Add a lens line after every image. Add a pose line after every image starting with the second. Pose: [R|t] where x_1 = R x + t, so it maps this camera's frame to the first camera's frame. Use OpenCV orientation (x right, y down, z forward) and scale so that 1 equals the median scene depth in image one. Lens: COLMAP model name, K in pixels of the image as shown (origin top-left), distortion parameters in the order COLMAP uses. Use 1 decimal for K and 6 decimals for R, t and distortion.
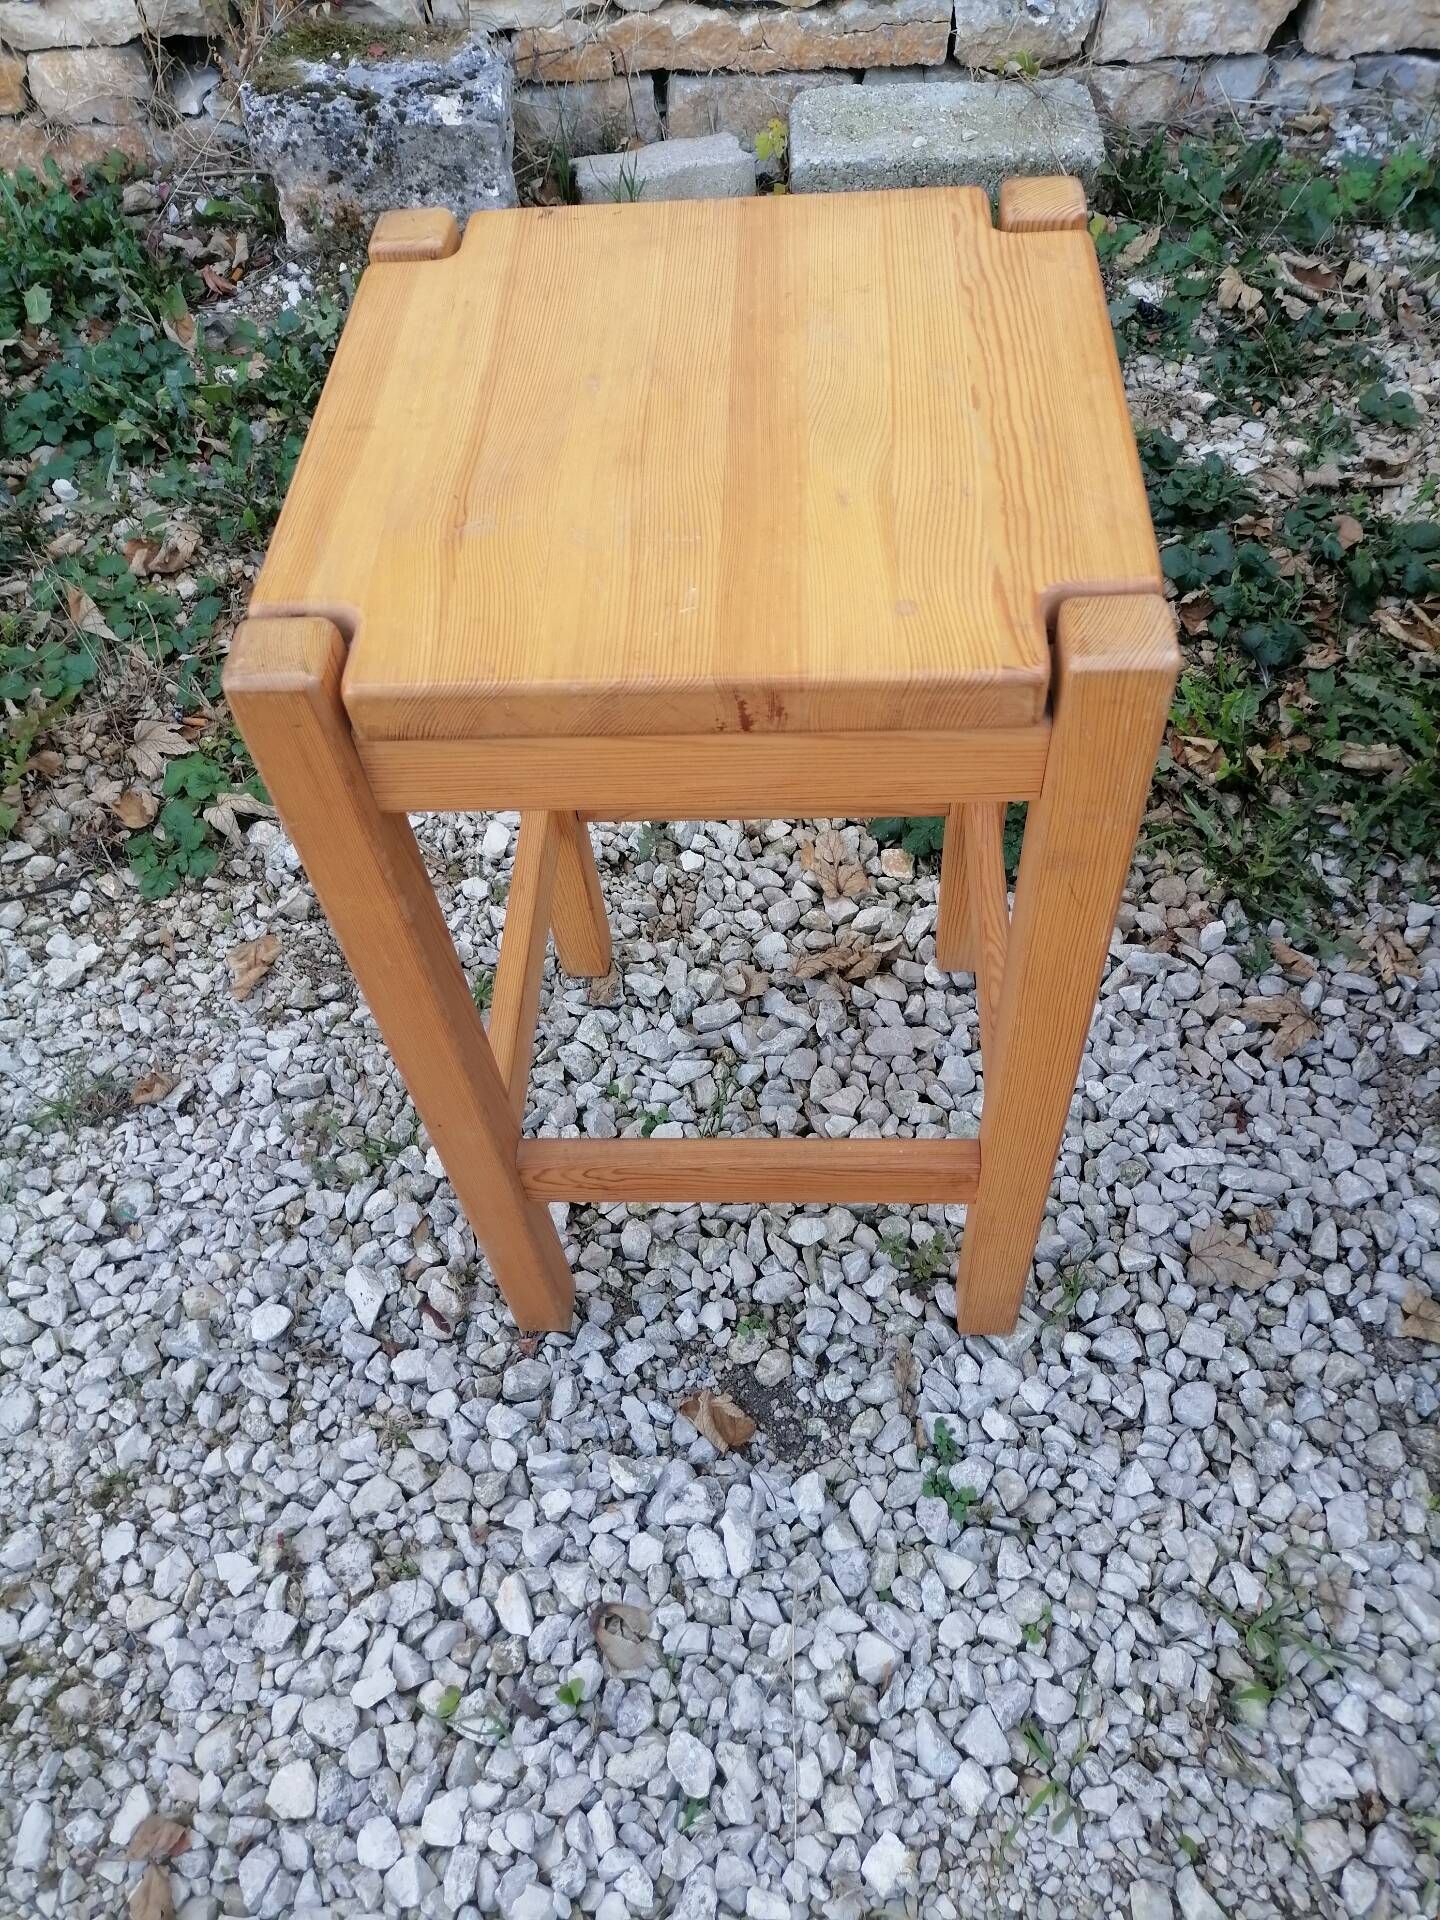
lens RADIAL K [[1438.1, 0, 710.5], [0, 1438.1, 952.6], [0, 0, 1]] dist [0.030779, -0.008841]
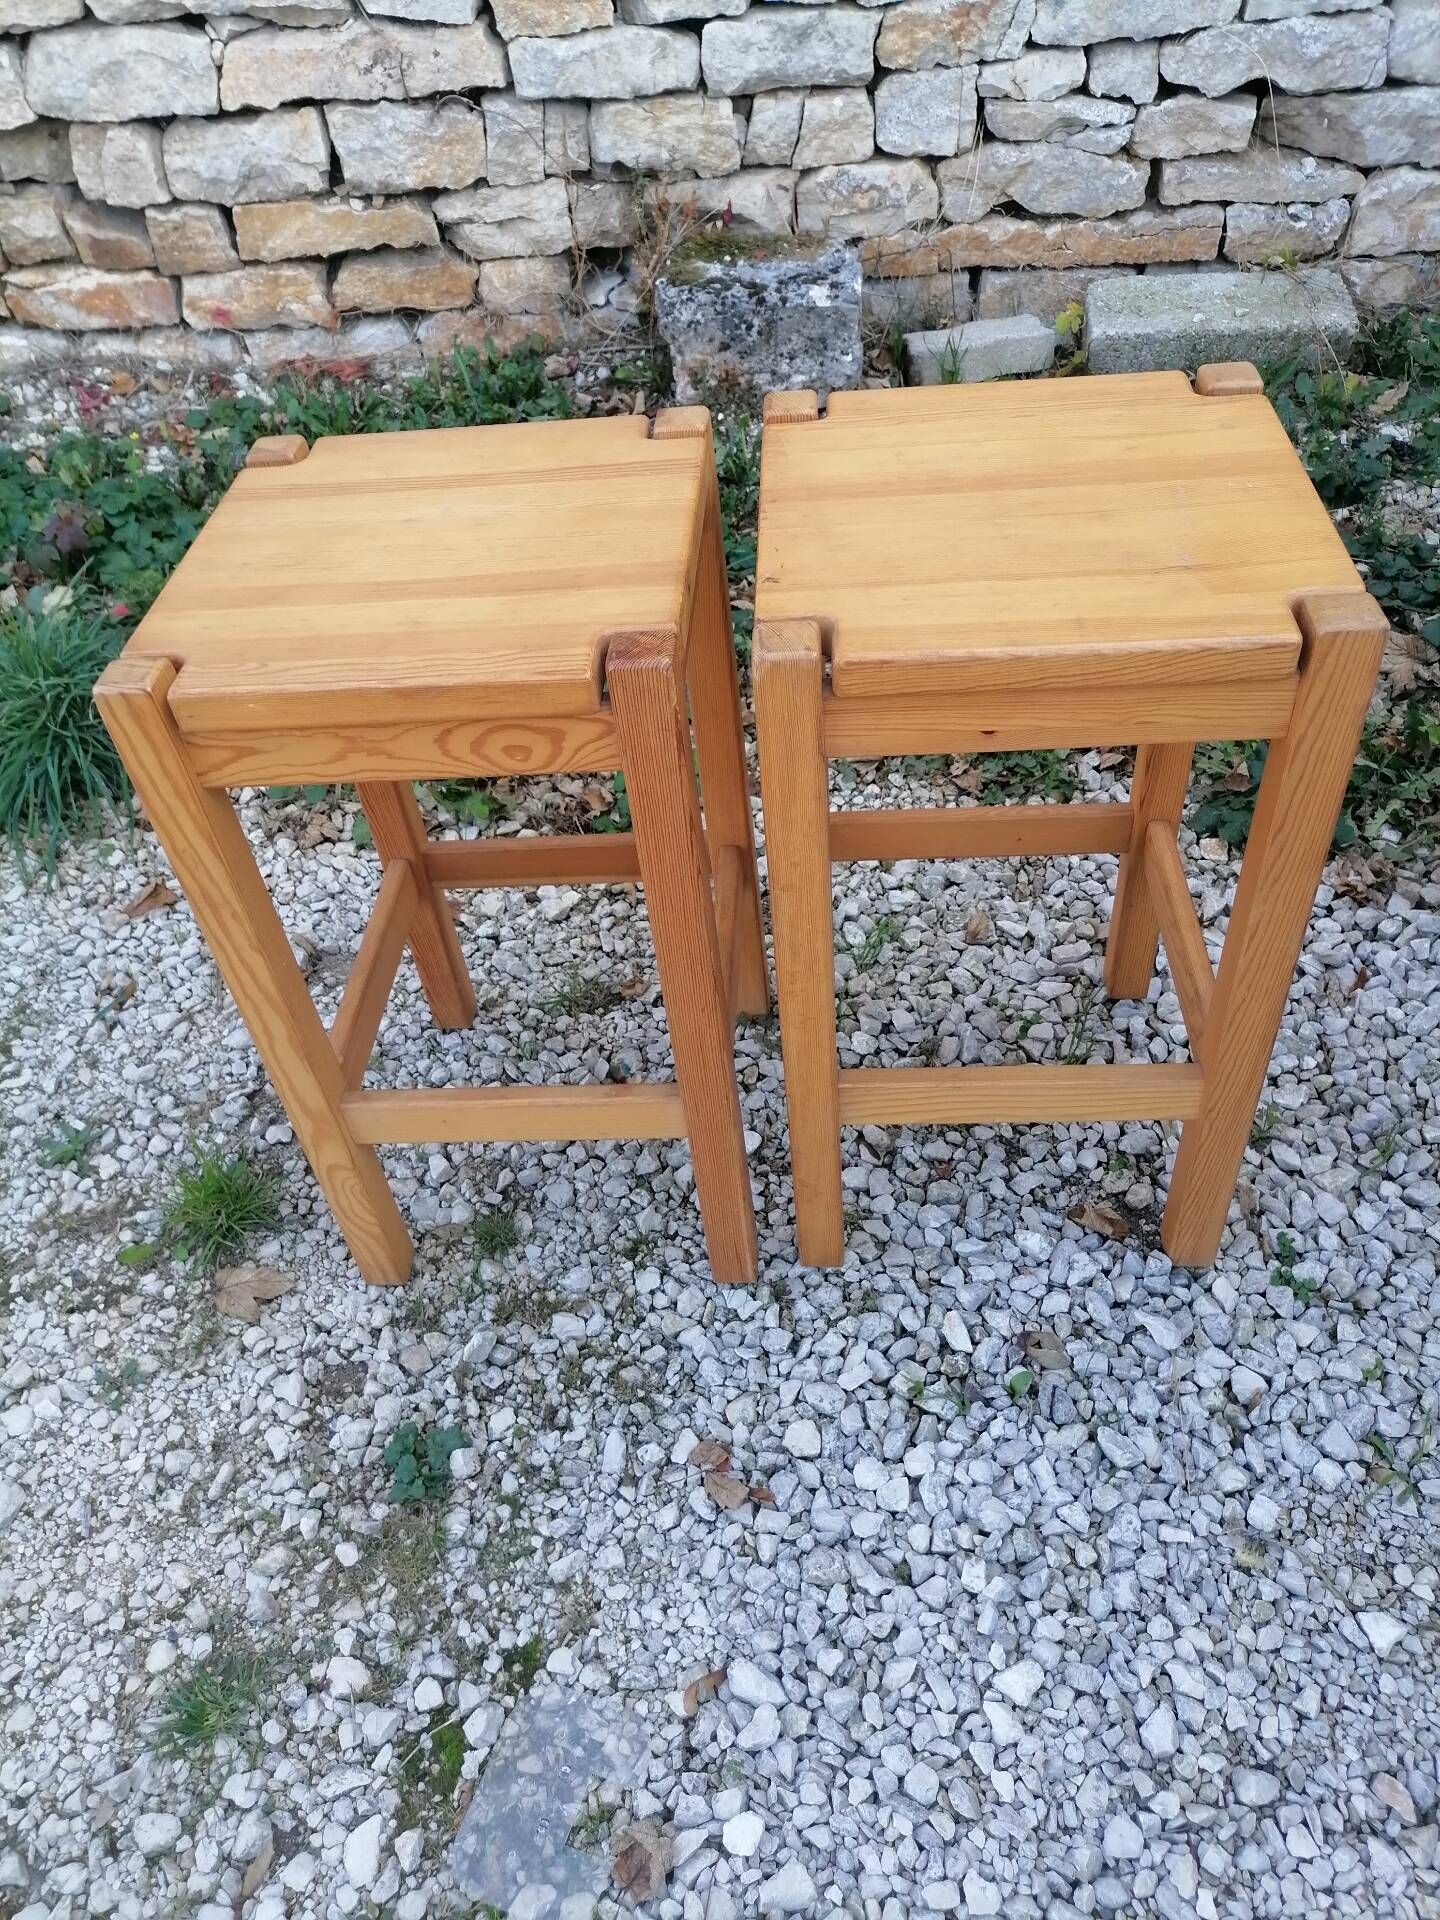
lens RADIAL K [[1440.8, 0, 712.8], [0, 1440.8, 954.0], [0, 0, 1]] dist [0.027252, -0.009247]
pose [[0.993838, 0.040633, -0.103122, -0.209185], [-0.052484, 0.991985, -0.114939, 0.241382], [0.097626, 0.119643, 0.988005, -0.325721]]
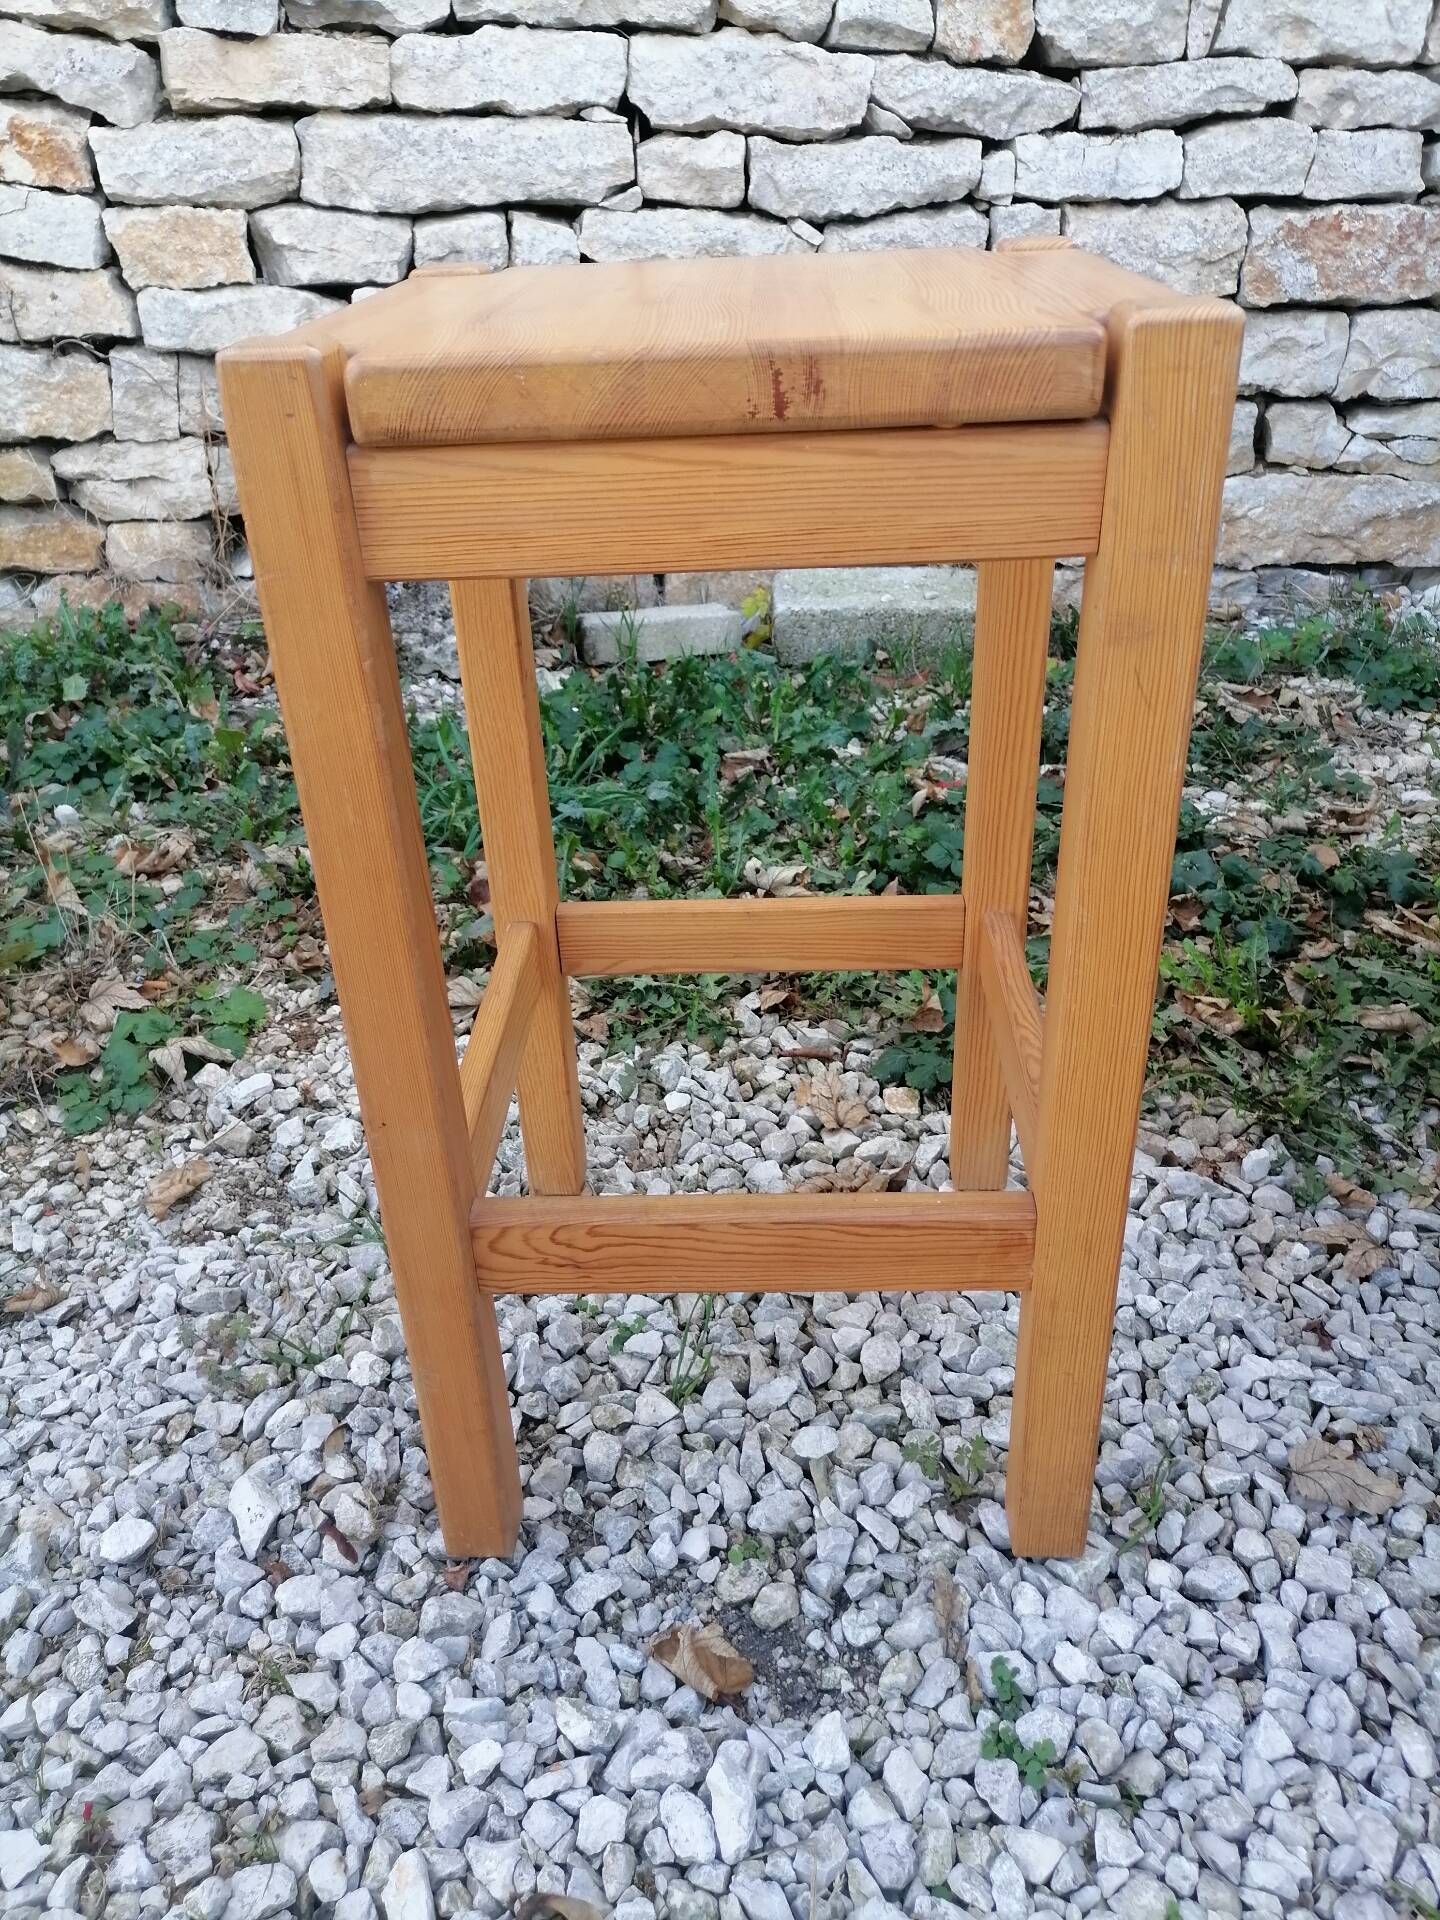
lens RADIAL K [[1440.8, 0, 712.8], [0, 1440.8, 954.0], [0, 0, 1]] dist [0.027252, -0.009247]
pose [[0.999532, 0.024213, 0.018718, -0.012545], [-0.014613, 0.914971, -0.403254, 0.281564], [-0.026890, 0.402792, 0.914897, 0.155096]]
